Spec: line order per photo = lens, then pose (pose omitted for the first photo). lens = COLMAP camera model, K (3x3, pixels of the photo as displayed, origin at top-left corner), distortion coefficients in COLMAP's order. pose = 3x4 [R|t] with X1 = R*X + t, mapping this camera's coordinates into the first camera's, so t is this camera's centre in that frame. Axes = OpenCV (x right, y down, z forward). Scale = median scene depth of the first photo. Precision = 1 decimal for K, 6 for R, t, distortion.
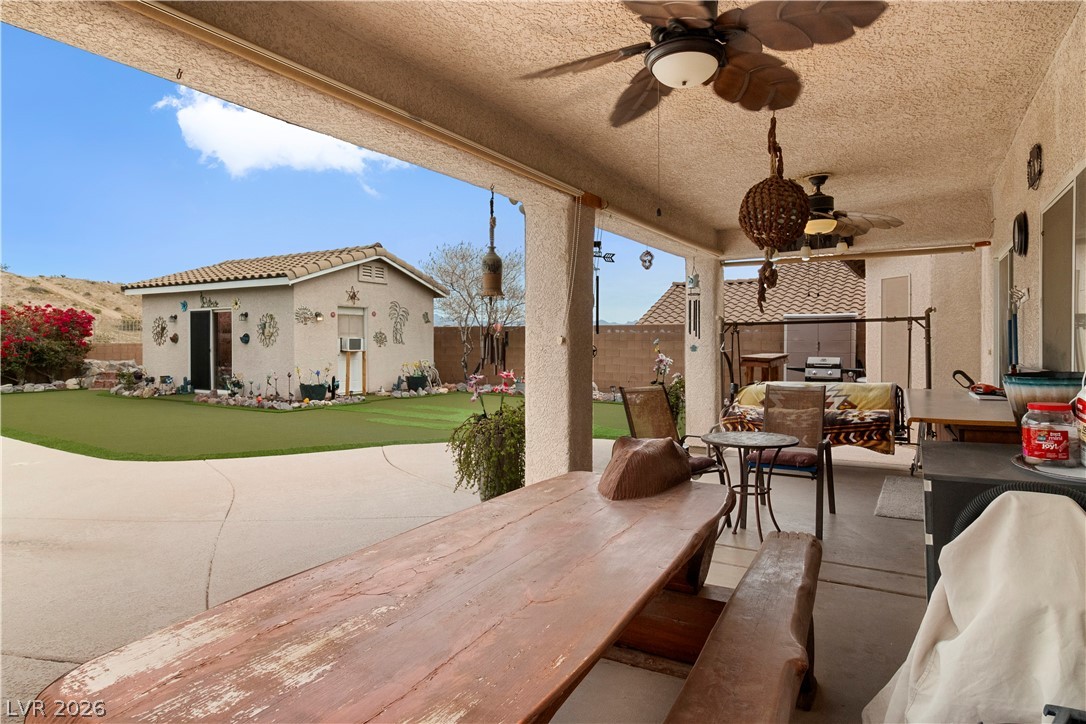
lens RADIAL K [[600.6, 0, 546.2], [0, 600.6, 345.8], [0, 0, 1]] dist [0.005303, 0.001096]
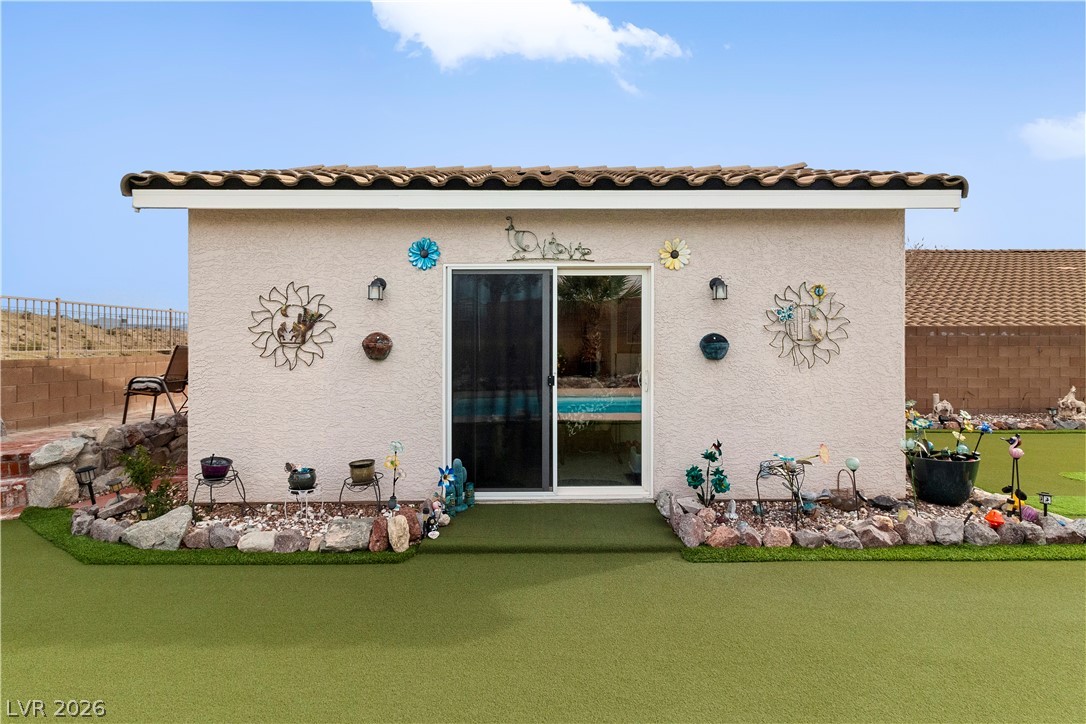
lens RADIAL K [[537.1, 0, 542.0], [0, 537.1, 343.1], [0, 0, 1]] dist [-0.000791, -0.000551]
pose [[0.856690, -0.003101, 0.515822, -0.704965], [0.009581, 0.999905, -0.009901, -0.011083], [-0.515743, 0.013425, 0.856638, 0.701589]]
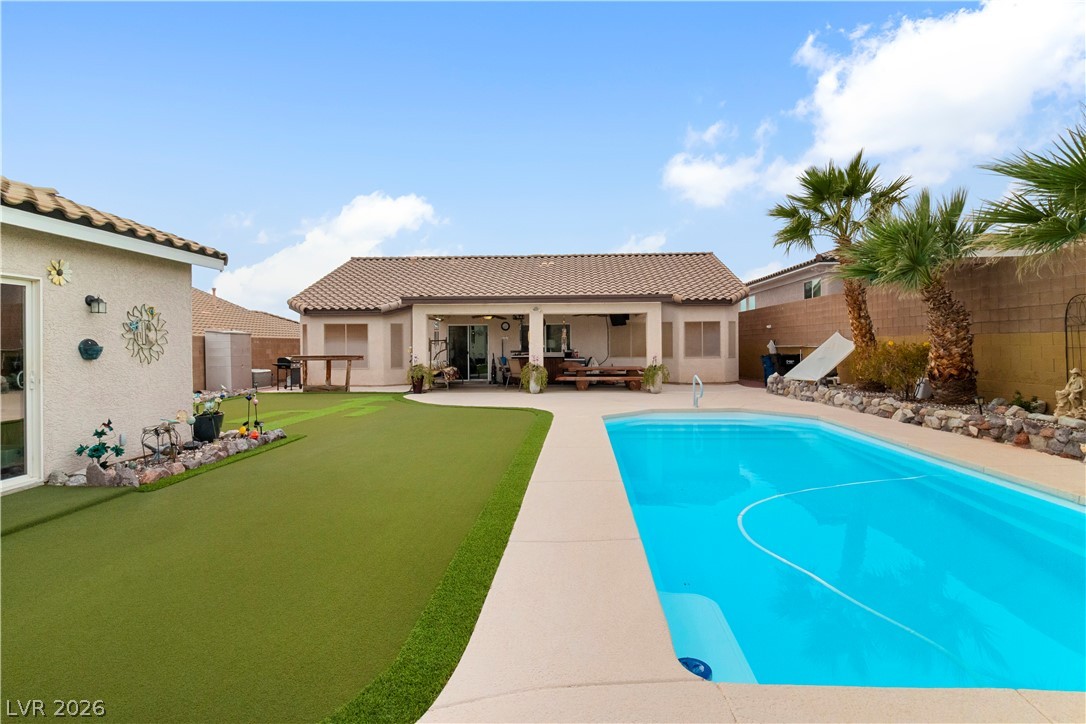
lens RADIAL K [[542.1, 0, 547.6], [0, 542.1, 346.5], [0, 0, 1]] dist [-0.000515, -0.000289]
pose [[-0.483483, -0.001354, 0.875352, -0.970416], [0.013673, 0.999865, 0.009099, -0.012387], [-0.875247, 0.016367, -0.483400, 0.814531]]
